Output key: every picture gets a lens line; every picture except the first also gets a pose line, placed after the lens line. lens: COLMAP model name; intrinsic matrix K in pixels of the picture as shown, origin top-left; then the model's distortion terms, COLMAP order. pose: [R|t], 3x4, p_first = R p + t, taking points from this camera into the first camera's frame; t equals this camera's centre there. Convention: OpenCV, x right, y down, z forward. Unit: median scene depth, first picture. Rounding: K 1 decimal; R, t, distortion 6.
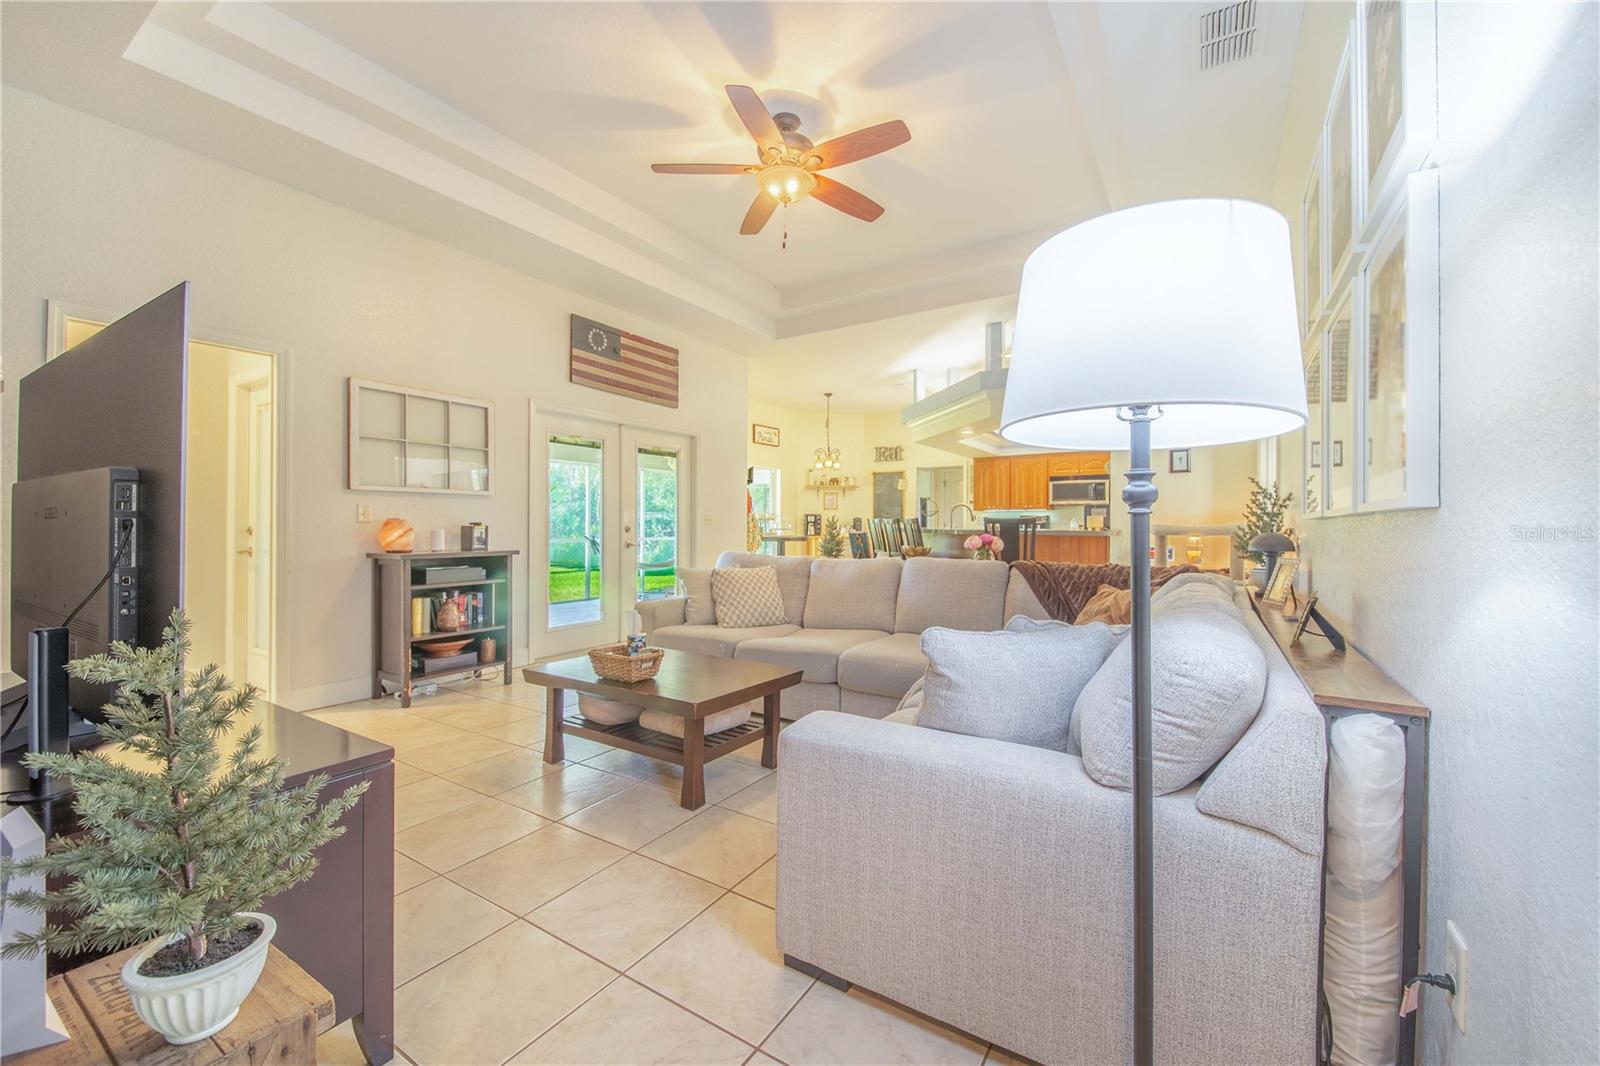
lens RADIAL K [[637.4, 0, 802.5], [0, 637.4, 525.0], [0, 0, 1]] dist [0.007405, -0.008117]
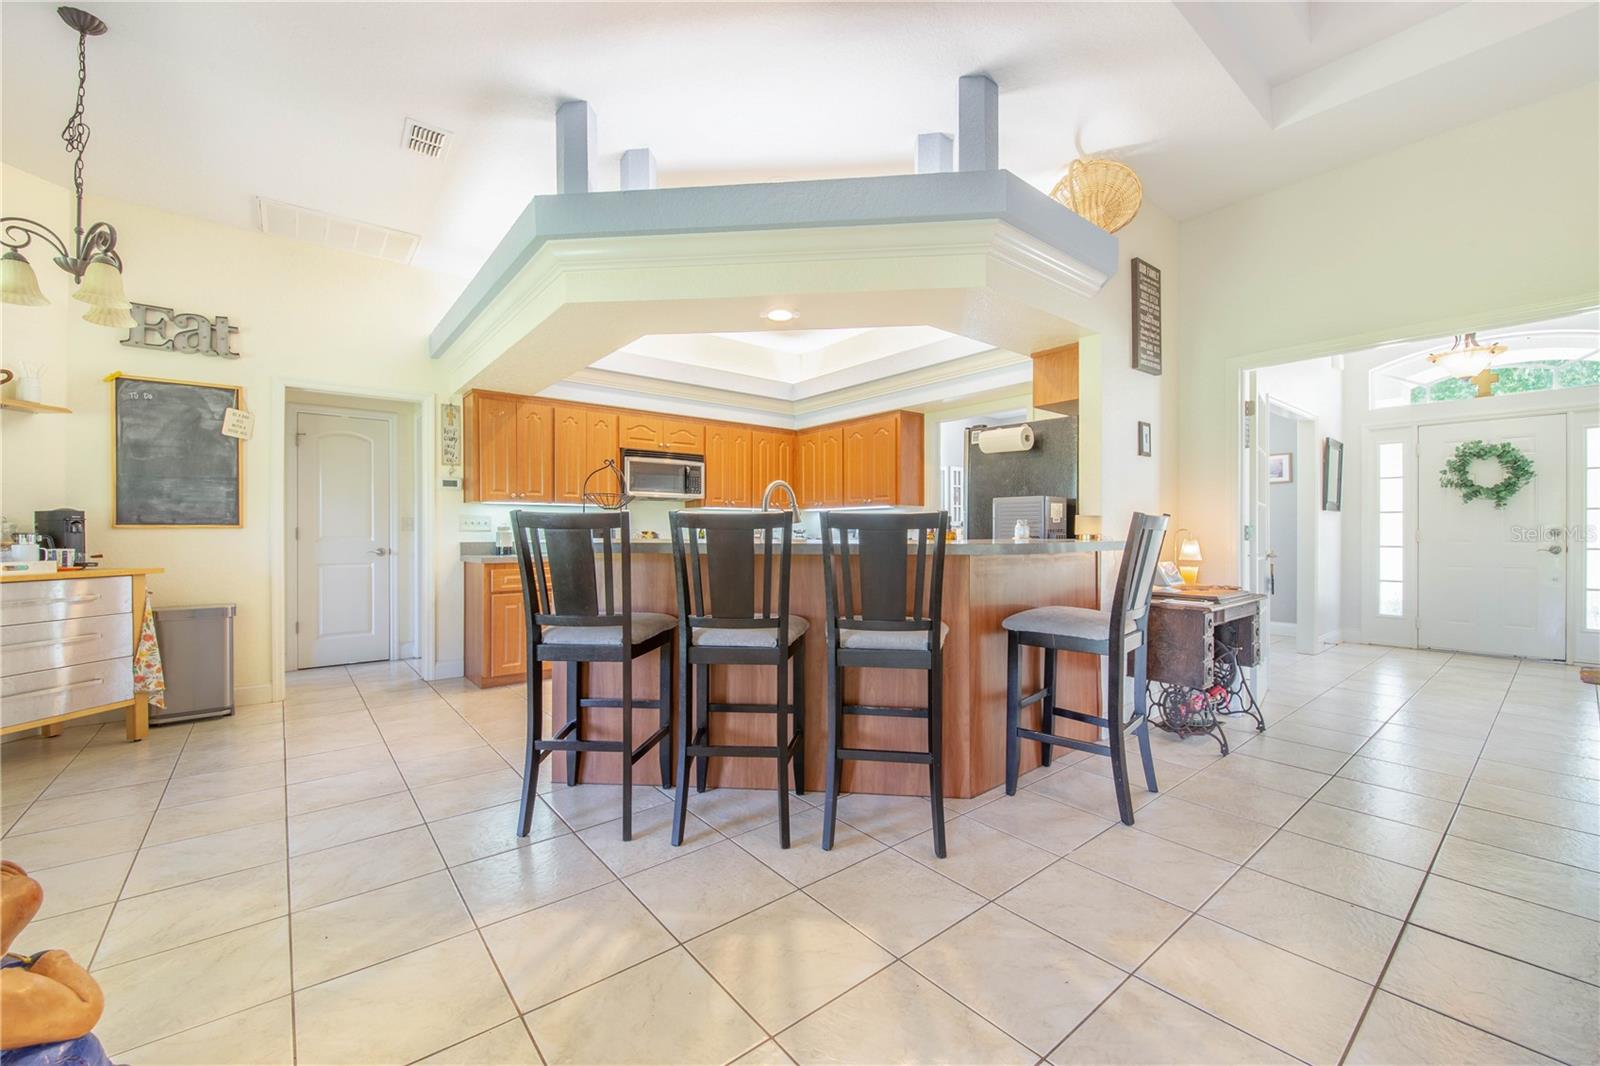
lens RADIAL K [[637.4, 0, 805.6], [0, 637.4, 527.3], [0, 0, 1]] dist [0.007405, -0.008117]
pose [[0.321945, 0.007105, 0.946732, -0.155283], [0.000348, 0.999971, -0.007623, 0.001384], [-0.946758, 0.002784, 0.321933, 0.941475]]
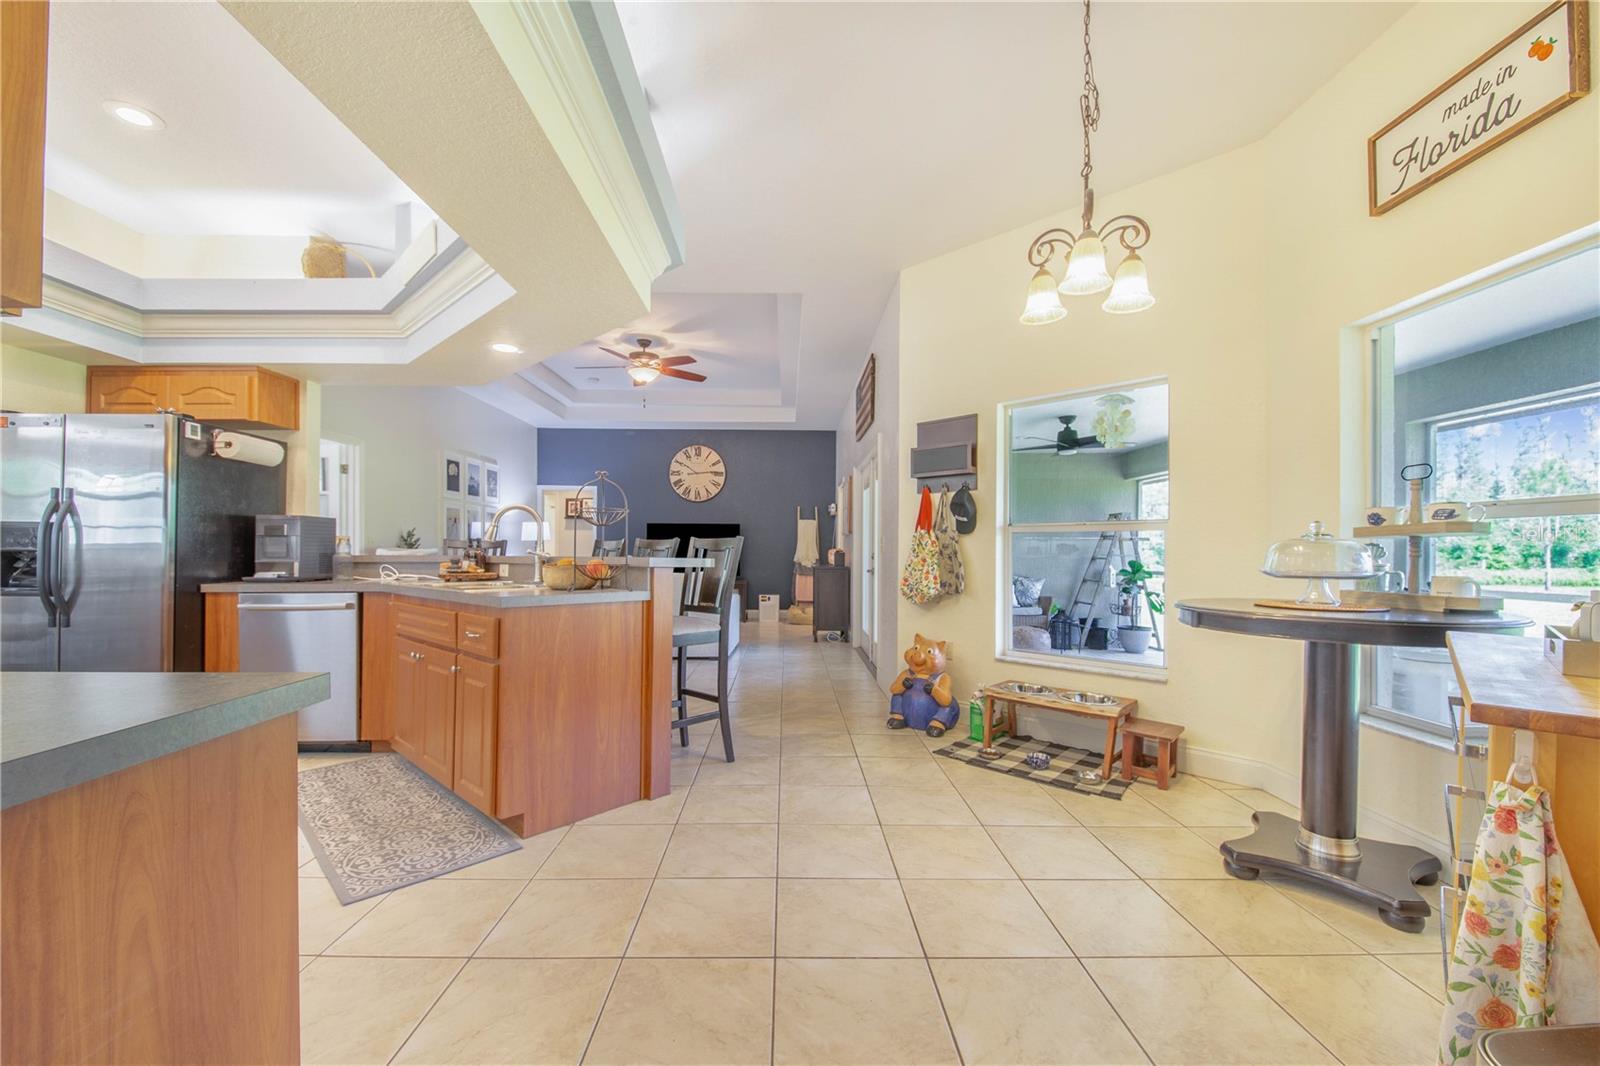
lens RADIAL K [[637.4, 0, 796.7], [0, 637.4, 550.0], [0, 0, 1]] dist [0.007405, -0.008117]
pose [[-0.834395, -0.005529, -0.551140, 0.371177], [-0.005733, 0.999983, -0.001352, 0.000565], [0.551138, 0.002032, -0.834412, 1.666635]]
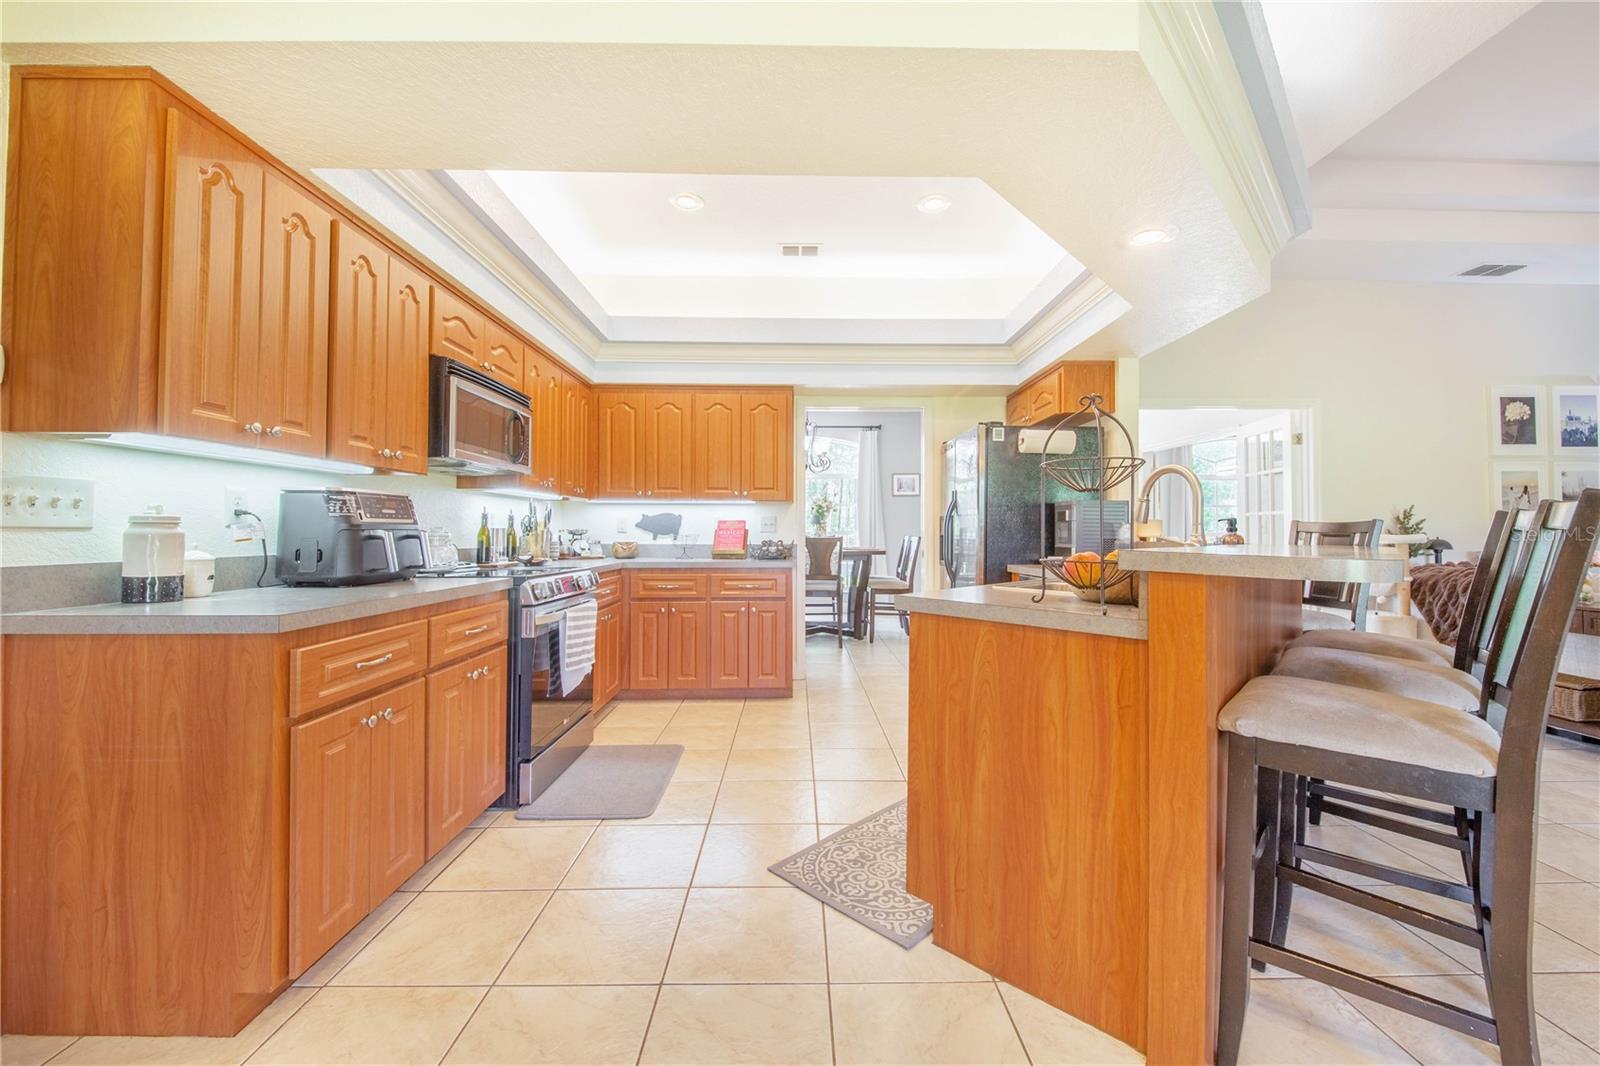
lens RADIAL K [[637.4, 0, 800.7], [0, 637.4, 521.2], [0, 0, 1]] dist [0.007405, -0.008117]
pose [[-0.548952, 0.016702, 0.835687, 0.096808], [-0.001813, 0.999774, -0.021172, 0.001225], [-0.835852, -0.013138, -0.548797, 1.454941]]
